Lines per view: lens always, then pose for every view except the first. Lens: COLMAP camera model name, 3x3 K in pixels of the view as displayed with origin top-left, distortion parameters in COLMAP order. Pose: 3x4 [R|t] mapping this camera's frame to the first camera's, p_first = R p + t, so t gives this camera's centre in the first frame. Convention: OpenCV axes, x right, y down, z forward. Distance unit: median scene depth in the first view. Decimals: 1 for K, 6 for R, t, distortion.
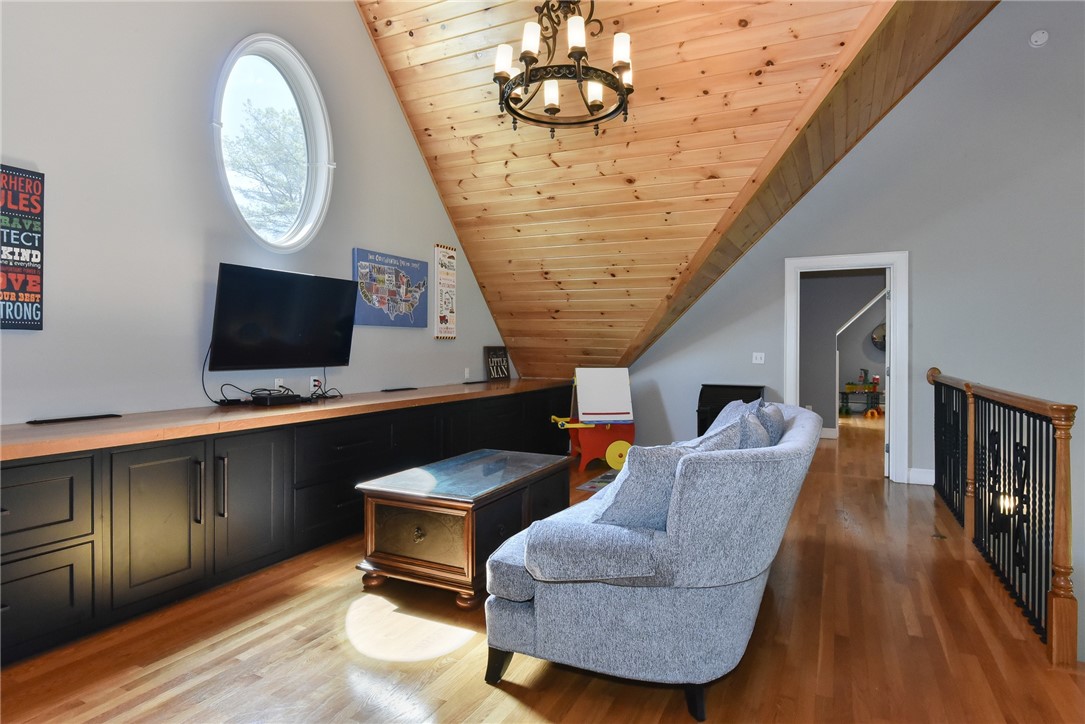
lens RADIAL K [[589.5, 0, 547.7], [0, 589.5, 352.9], [0, 0, 1]] dist [-0.006673, -0.001729]
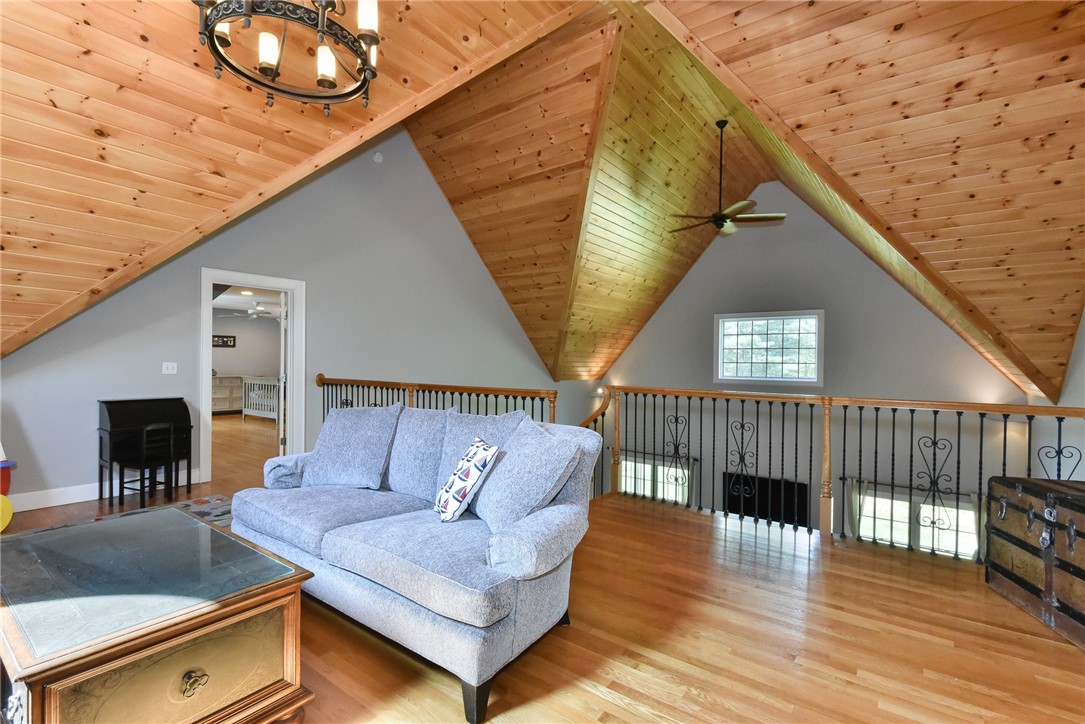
lens RADIAL K [[497.7, 0, 544.7], [0, 497.7, 366.8], [0, 0, 1]] dist [0.002432, -0.000709]
pose [[0.193530, -0.010928, 0.981034, -0.332800], [-0.005509, 0.999910, 0.012225, -0.007253], [-0.981079, -0.007770, 0.193452, 0.293104]]
